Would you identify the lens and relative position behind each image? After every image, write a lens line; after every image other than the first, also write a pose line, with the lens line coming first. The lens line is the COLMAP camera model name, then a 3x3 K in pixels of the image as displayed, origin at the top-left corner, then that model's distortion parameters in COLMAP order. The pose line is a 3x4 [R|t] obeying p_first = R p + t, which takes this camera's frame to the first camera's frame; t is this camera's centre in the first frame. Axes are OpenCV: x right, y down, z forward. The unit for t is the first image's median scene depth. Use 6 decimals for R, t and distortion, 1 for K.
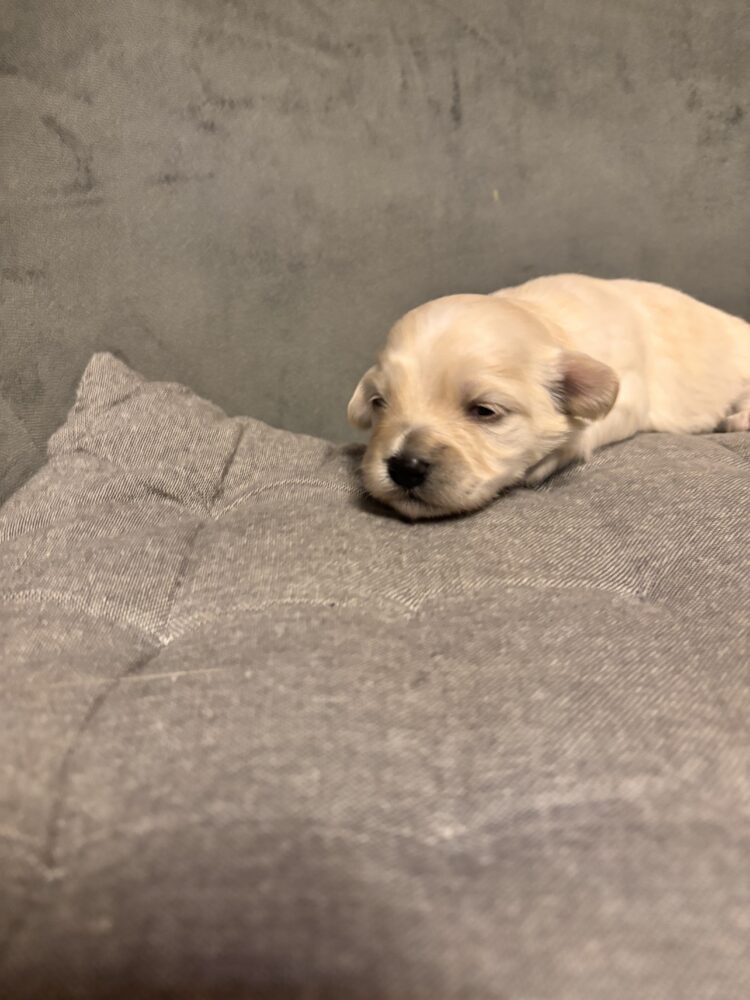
lens RADIAL K [[734.6, 0, 349.7], [0, 734.6, 496.8], [0, 0, 1]] dist [-0.008977, -0.022086]
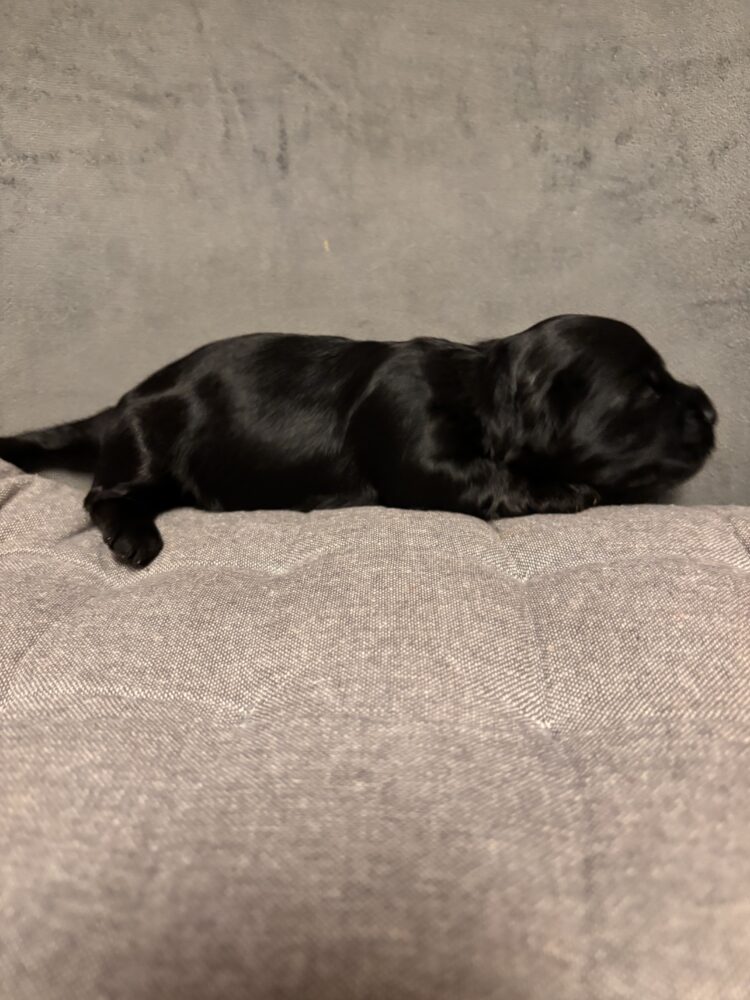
lens RADIAL K [[734.6, 0, 350.7], [0, 734.6, 502.5], [0, 0, 1]] dist [-0.008977, -0.022086]
pose [[0.994615, 0.033916, -0.097934, 0.345286], [-0.036254, 0.999096, -0.022194, -0.063732], [0.097093, 0.025625, 0.994945, 0.070720]]
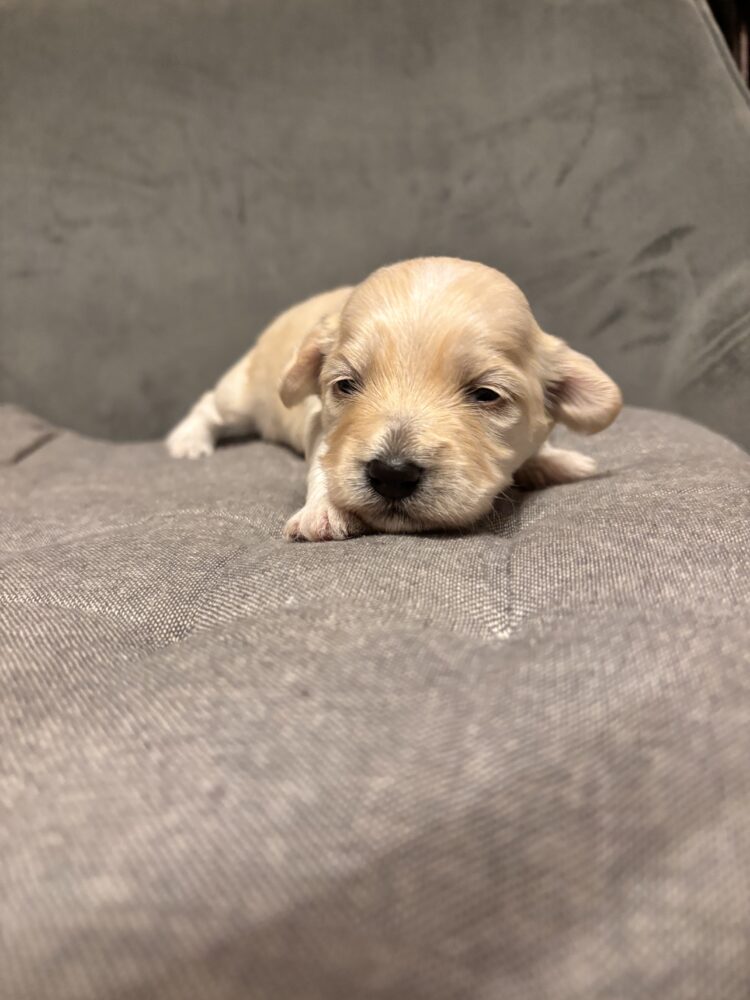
lens RADIAL K [[734.6, 0, 363.2], [0, 734.6, 502.7], [0, 0, 1]] dist [-0.008977, -0.022086]
pose [[0.981994, -0.022863, -0.187523, 0.621290], [-0.010146, 0.984834, -0.173202, 0.242843], [0.188639, 0.171986, 0.966869, -0.197595]]
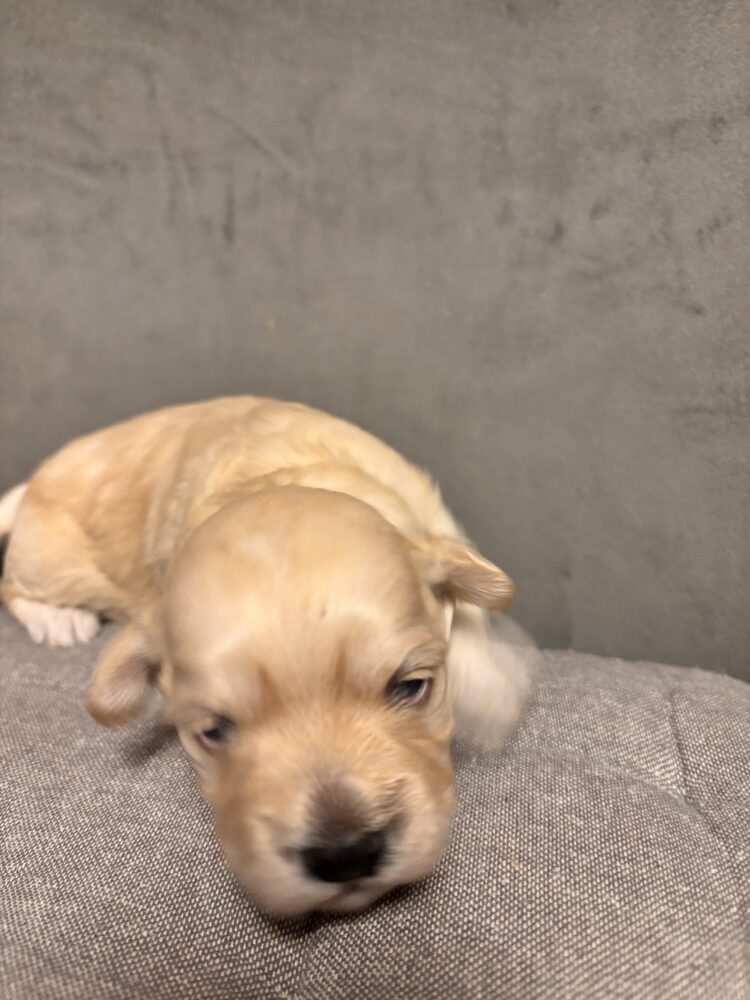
lens RADIAL K [[734.6, 0, 360.1], [0, 734.6, 489.3], [0, 0, 1]] dist [-0.008977, -0.022086]
pose [[0.965936, 0.087765, -0.243443, 0.545242], [-0.107367, 0.991862, -0.068428, -0.176407], [0.235457, 0.092235, 0.967498, 0.213746]]
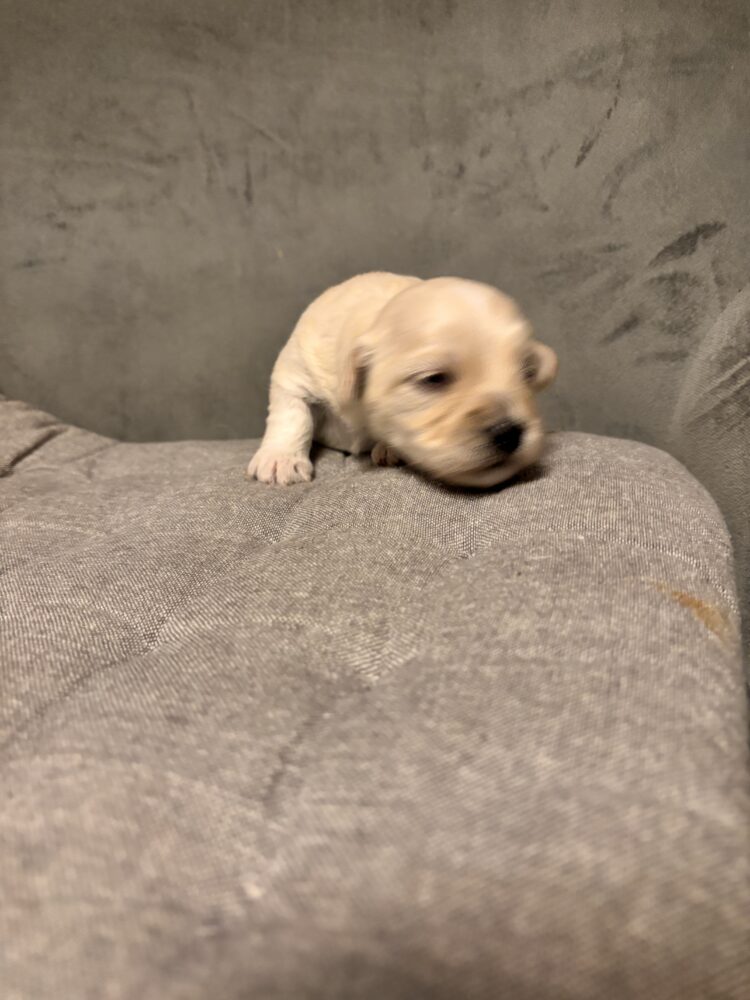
lens RADIAL K [[734.6, 0, 368.8], [0, 734.6, 487.9], [0, 0, 1]] dist [-0.008977, -0.022086]
pose [[0.944491, 0.029381, -0.327220, 0.793733], [-0.054120, 0.996300, -0.066757, 0.065827], [0.324048, 0.080761, 0.942587, -0.110742]]
